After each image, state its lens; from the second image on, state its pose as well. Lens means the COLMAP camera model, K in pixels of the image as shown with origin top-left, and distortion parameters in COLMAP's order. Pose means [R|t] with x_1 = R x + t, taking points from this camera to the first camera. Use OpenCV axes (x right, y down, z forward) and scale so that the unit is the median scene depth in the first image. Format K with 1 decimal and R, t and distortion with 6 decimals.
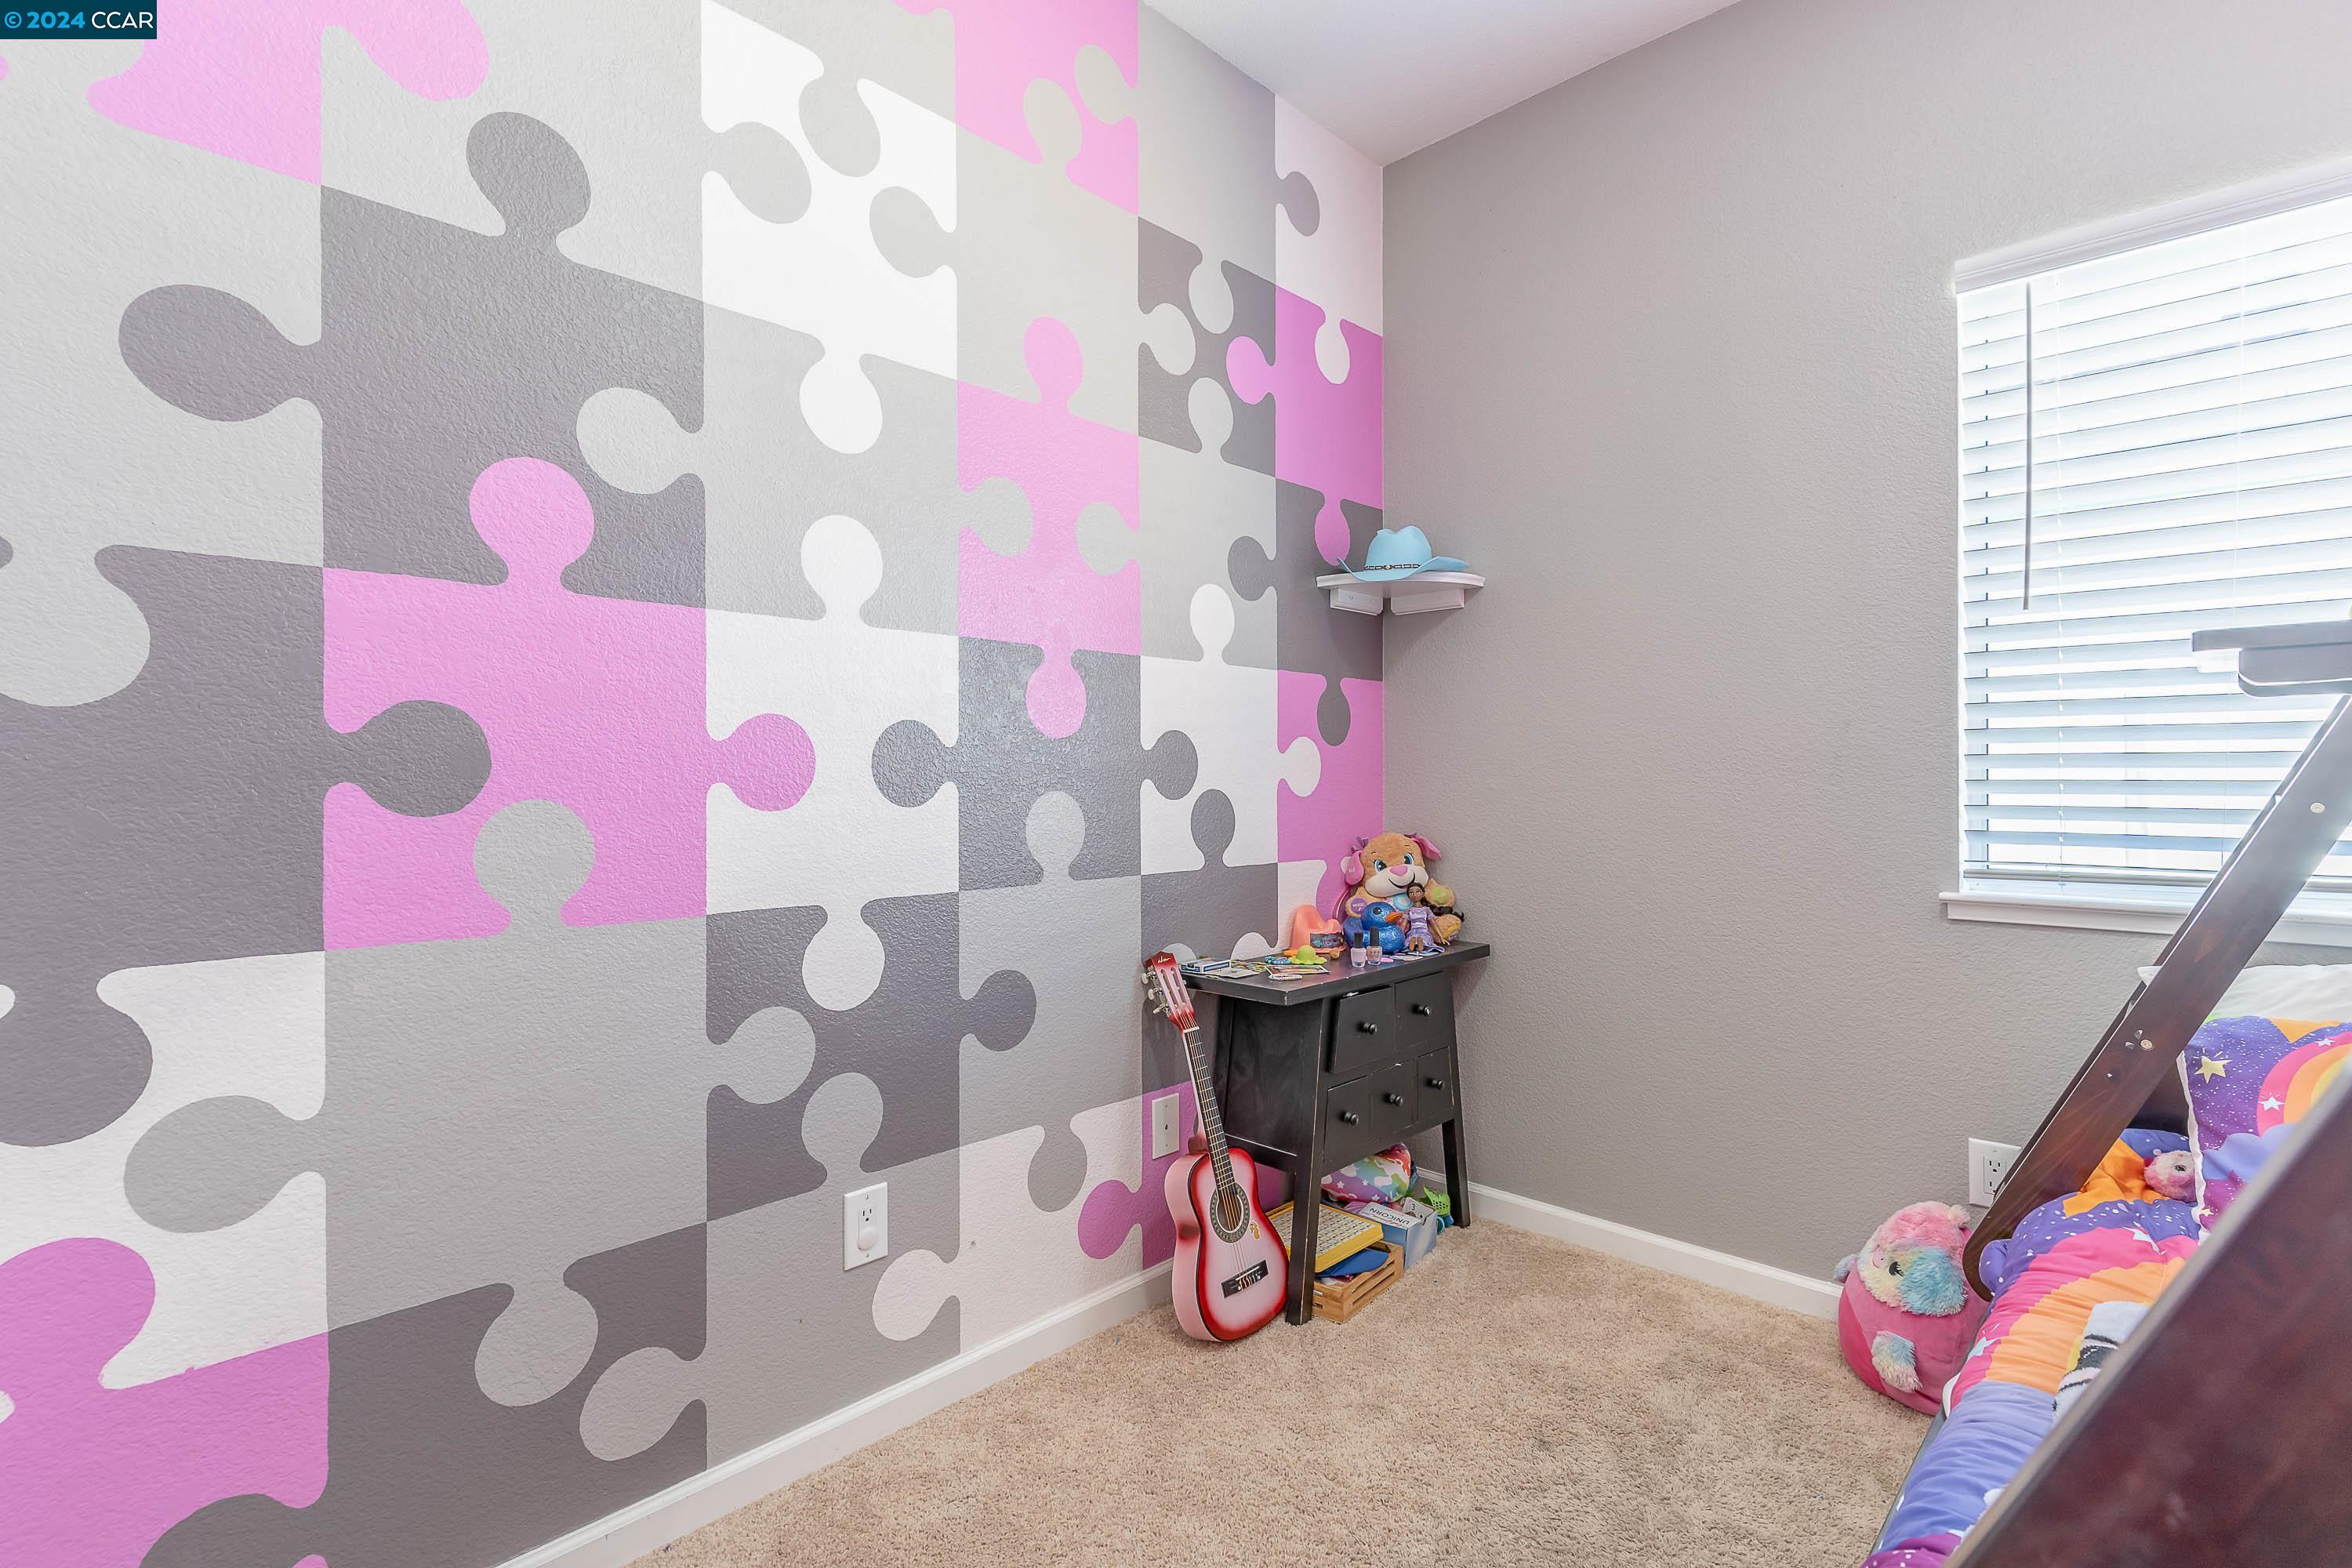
lens RADIAL K [[1118.7, 0, 1162.4], [0, 1118.7, 788.6], [0, 0, 1]] dist [0.001376, -0.000138]
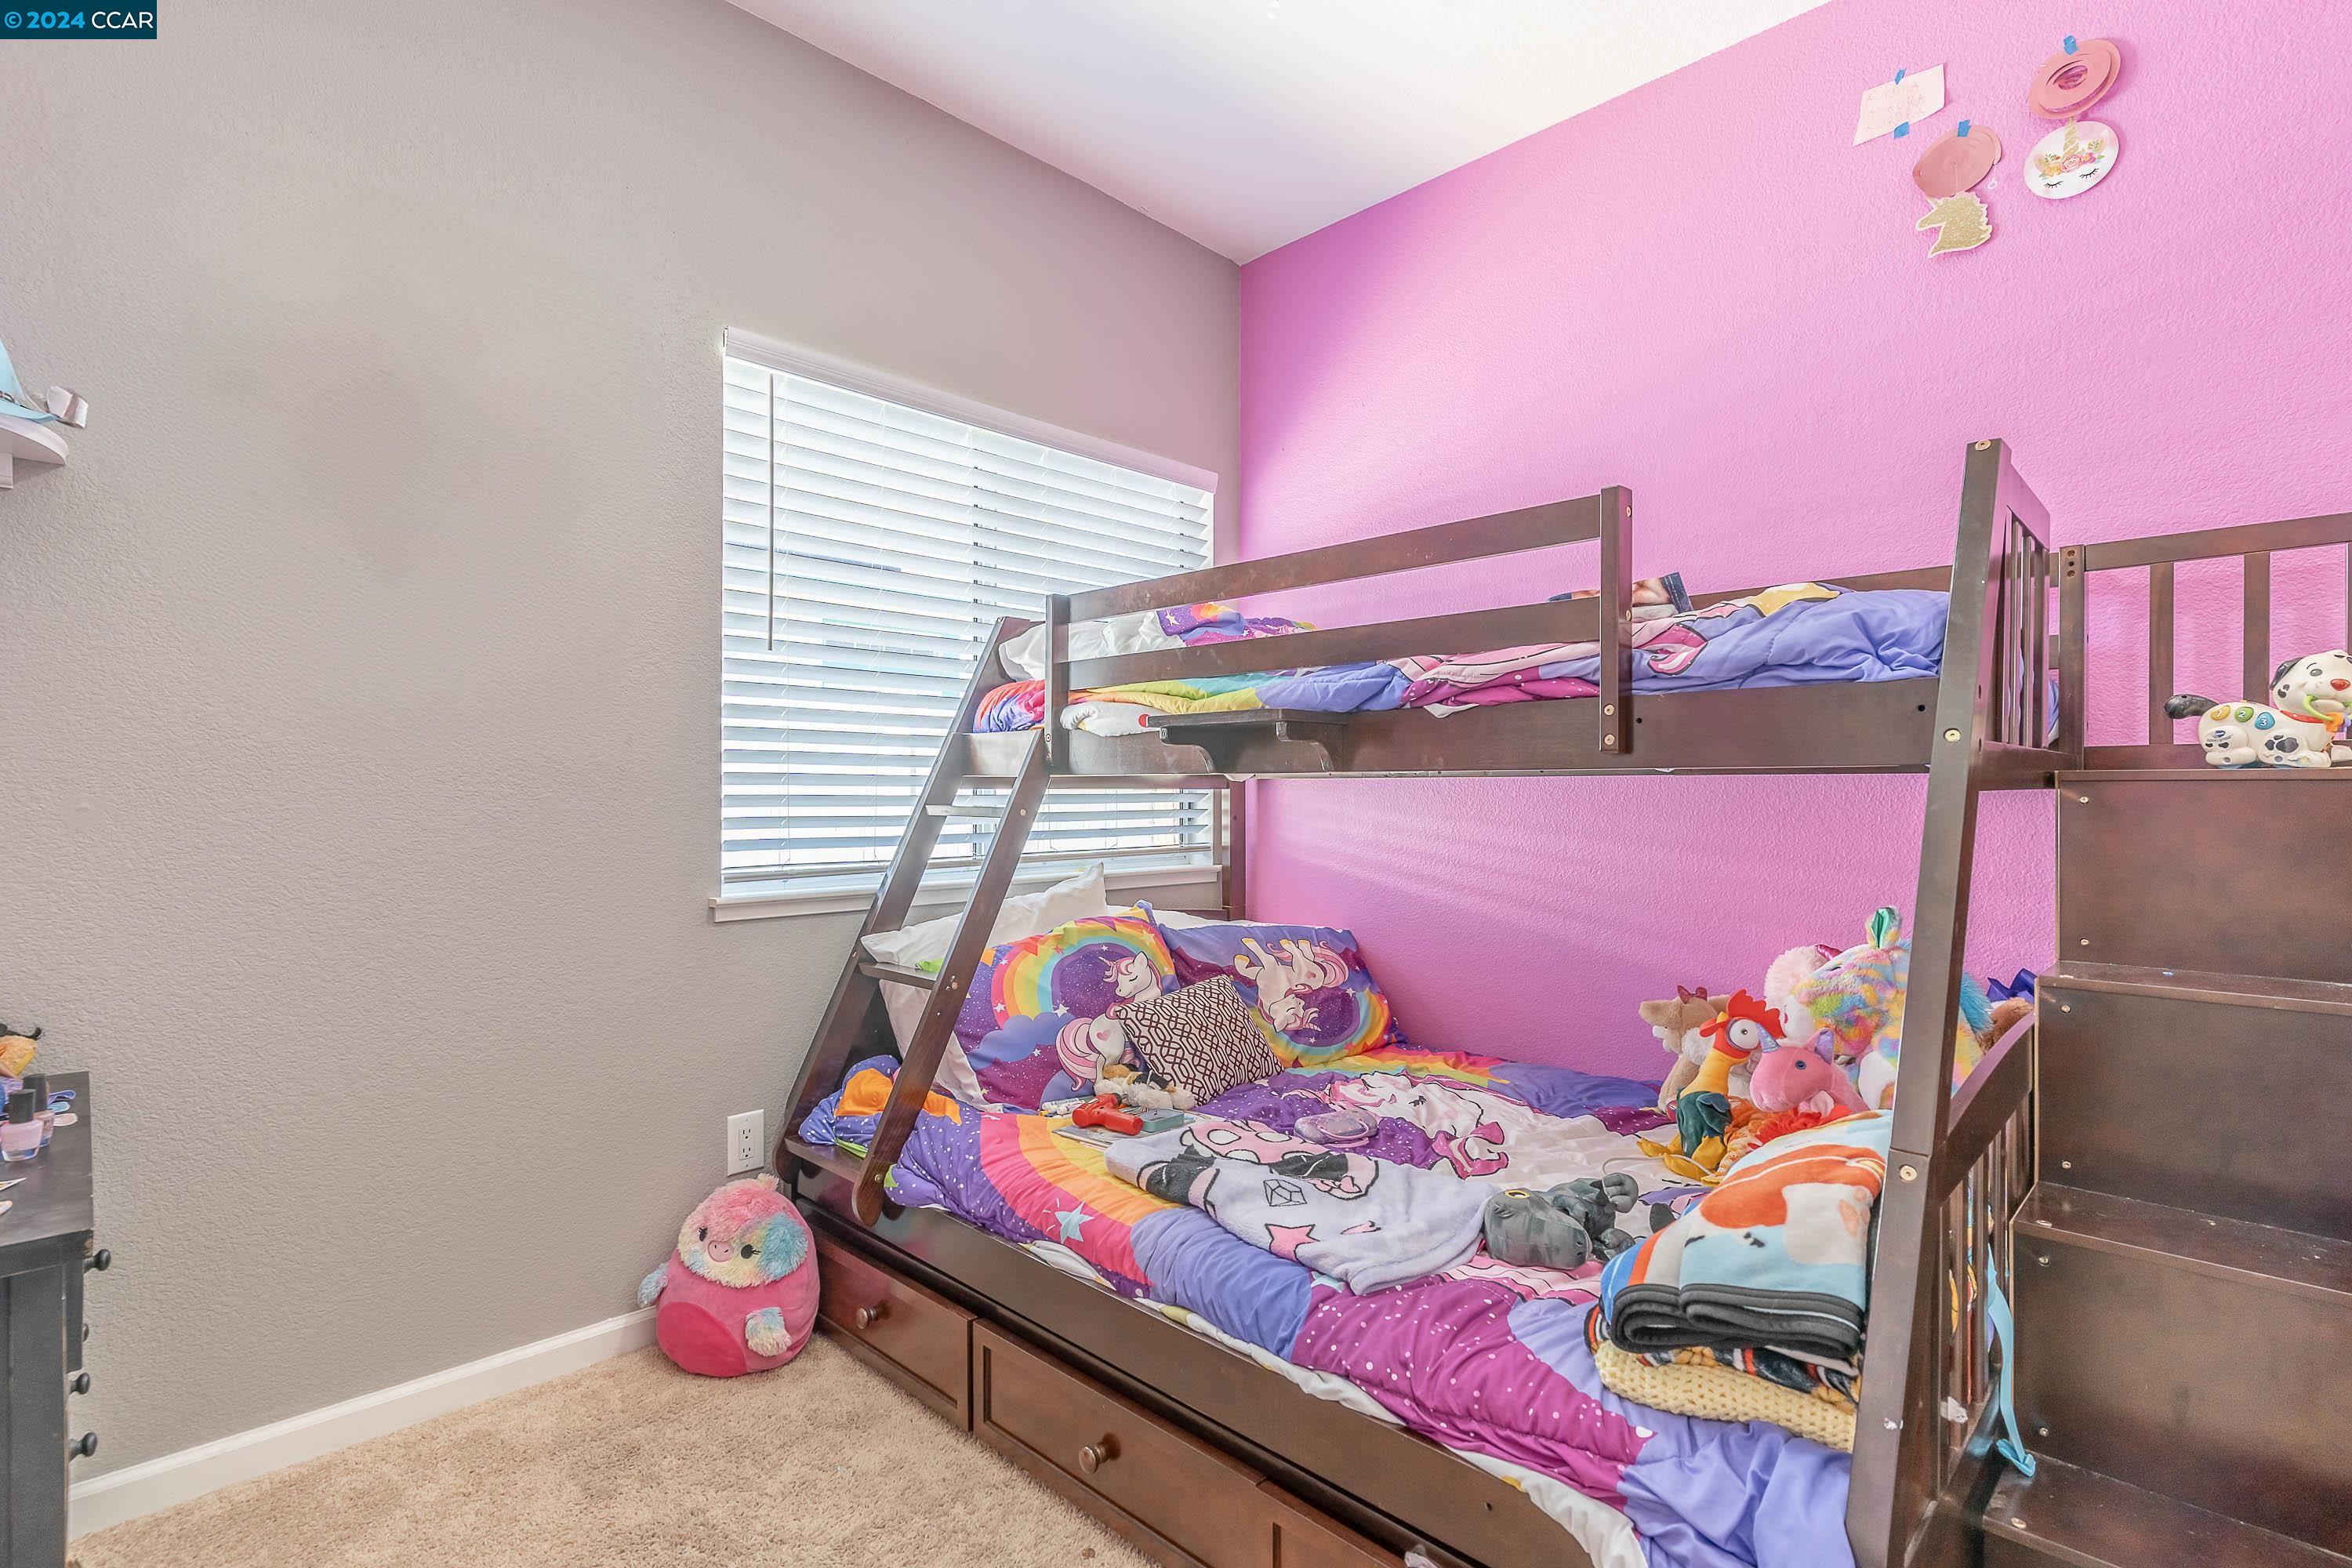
lens RADIAL K [[1118.7, 0, 1162.4], [0, 1118.7, 788.6], [0, 0, 1]] dist [0.001376, -0.000138]
pose [[0.015040, 0.004736, 0.999876, -0.389581], [0.006085, 0.999970, -0.004828, -0.005640], [-0.999868, 0.006157, 0.015011, 0.554794]]
